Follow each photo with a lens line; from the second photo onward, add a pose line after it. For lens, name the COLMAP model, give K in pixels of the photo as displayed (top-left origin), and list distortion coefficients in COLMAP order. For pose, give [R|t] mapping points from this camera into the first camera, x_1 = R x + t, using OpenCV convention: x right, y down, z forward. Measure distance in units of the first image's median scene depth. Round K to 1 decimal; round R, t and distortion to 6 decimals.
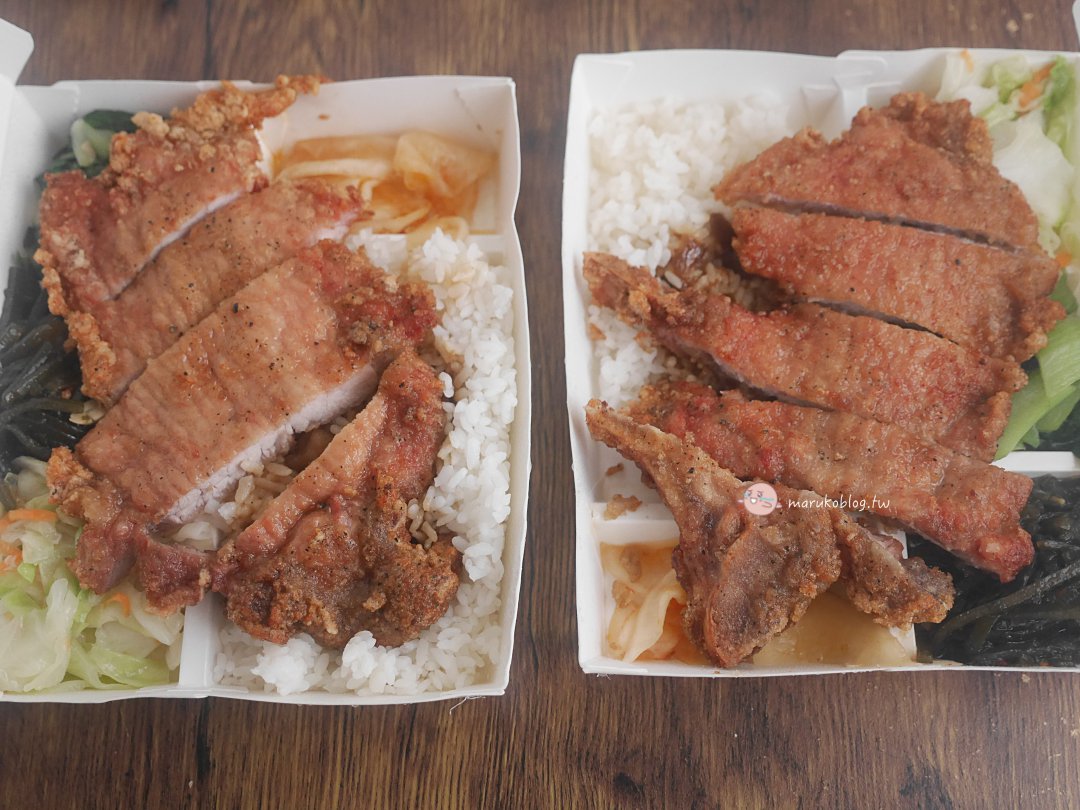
lens RADIAL K [[1434.3, 0, 540.0], [0, 1434.3, 405.0], [0, 0, 1]] dist [0.010745, 0.033108]
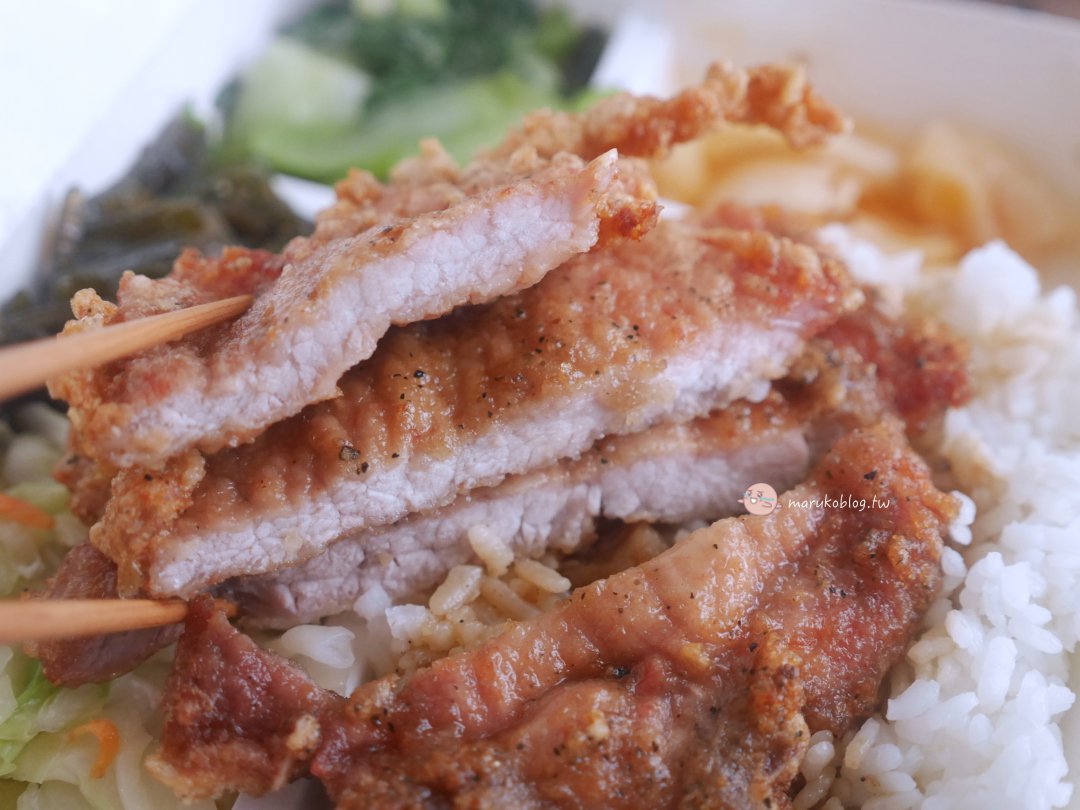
lens RADIAL K [[1614.3, 0, 540.0], [0, 1614.3, 405.0], [0, 0, 1]] dist [0.018659, 0.057741]
pose [[0.943077, 0.286727, -0.168505, -0.112582], [-0.326699, 0.893523, -0.308032, 0.150371], [0.062242, 0.345548, 0.936334, 0.509002]]
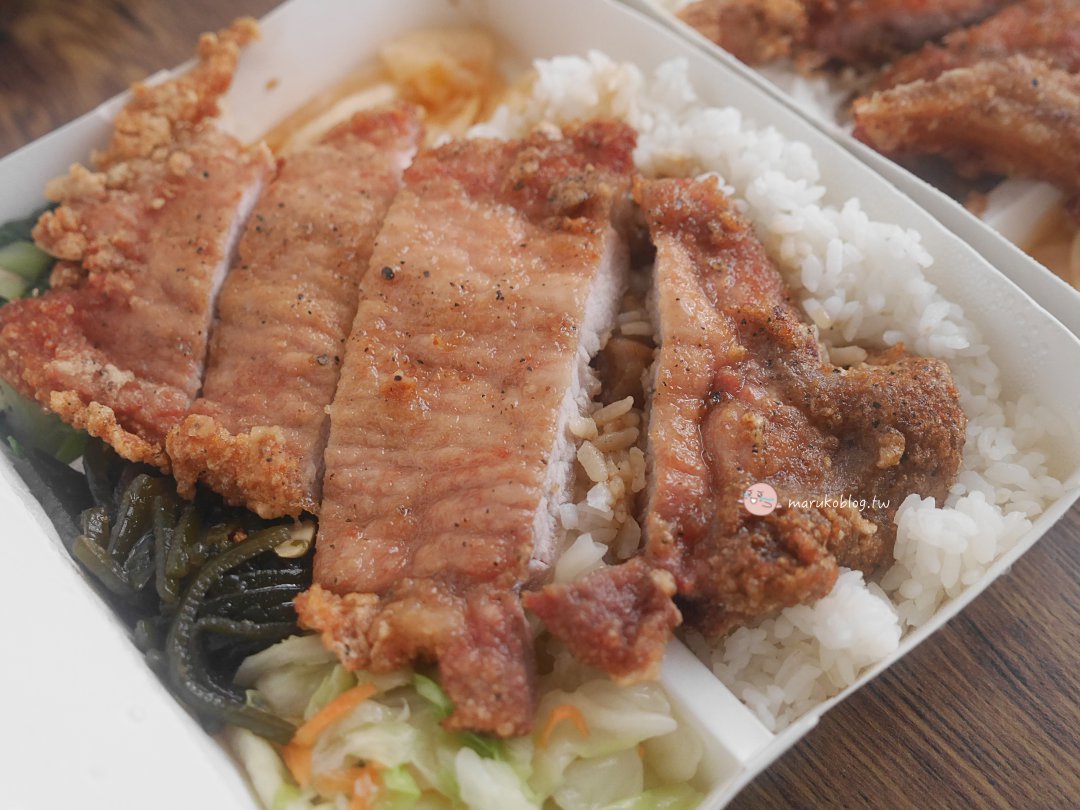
lens RADIAL K [[1434.3, 0, 540.0], [0, 1434.3, 405.0], [0, 0, 1]] dist [0.010745, 0.033108]
pose [[0.765549, -0.543398, 0.344460, -0.415685], [0.617024, 0.771763, -0.153830, 0.118396], [-0.182250, 0.330304, 0.926112, 0.421440]]
